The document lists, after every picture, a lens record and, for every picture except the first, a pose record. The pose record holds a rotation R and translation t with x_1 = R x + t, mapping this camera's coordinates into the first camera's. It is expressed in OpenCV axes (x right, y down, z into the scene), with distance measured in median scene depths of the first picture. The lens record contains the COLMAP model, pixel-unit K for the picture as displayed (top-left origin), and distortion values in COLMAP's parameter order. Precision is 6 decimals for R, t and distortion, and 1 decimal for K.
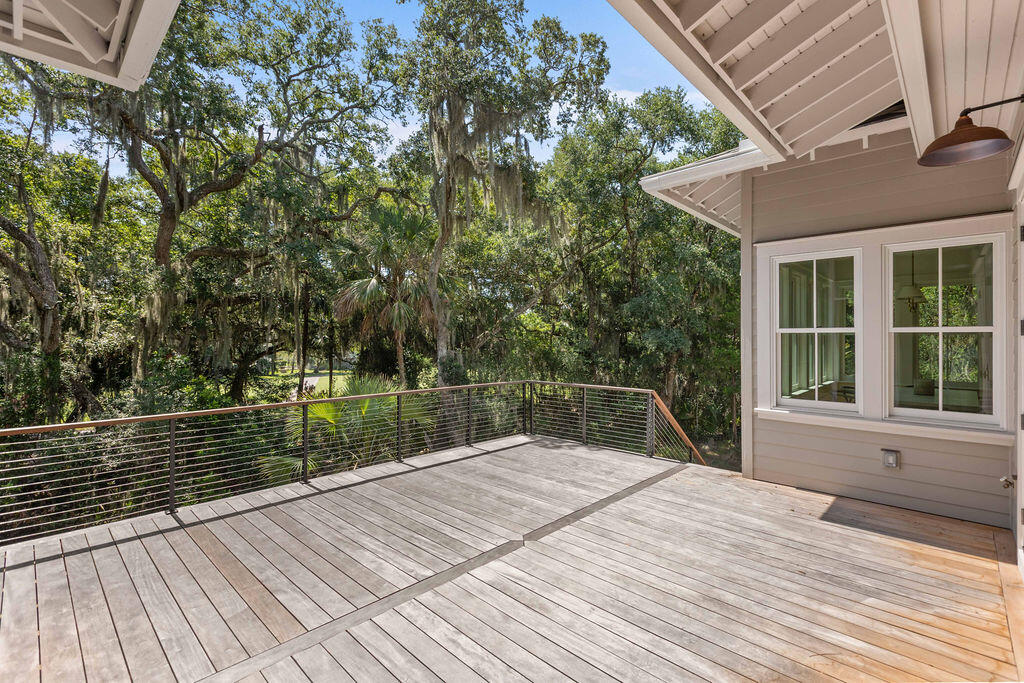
lens RADIAL K [[464.0, 0, 512.7], [0, 464.0, 342.0], [0, 0, 1]] dist [-0.002107, -0.000127]
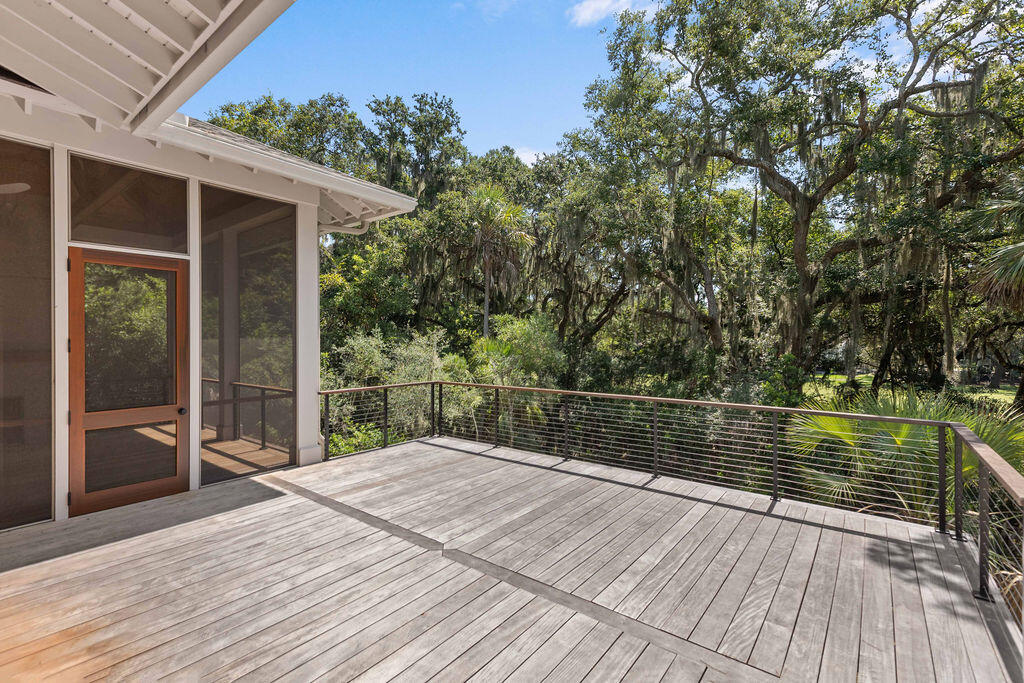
lens RADIAL K [[464.0, 0, 510.7], [0, 464.0, 337.9], [0, 0, 1]] dist [-0.002107, -0.000127]
pose [[0.092268, 0.000126, -0.995734, 0.695034], [-0.006511, 0.999979, -0.000476, -0.002604], [0.995713, 0.006527, 0.092267, 0.746323]]
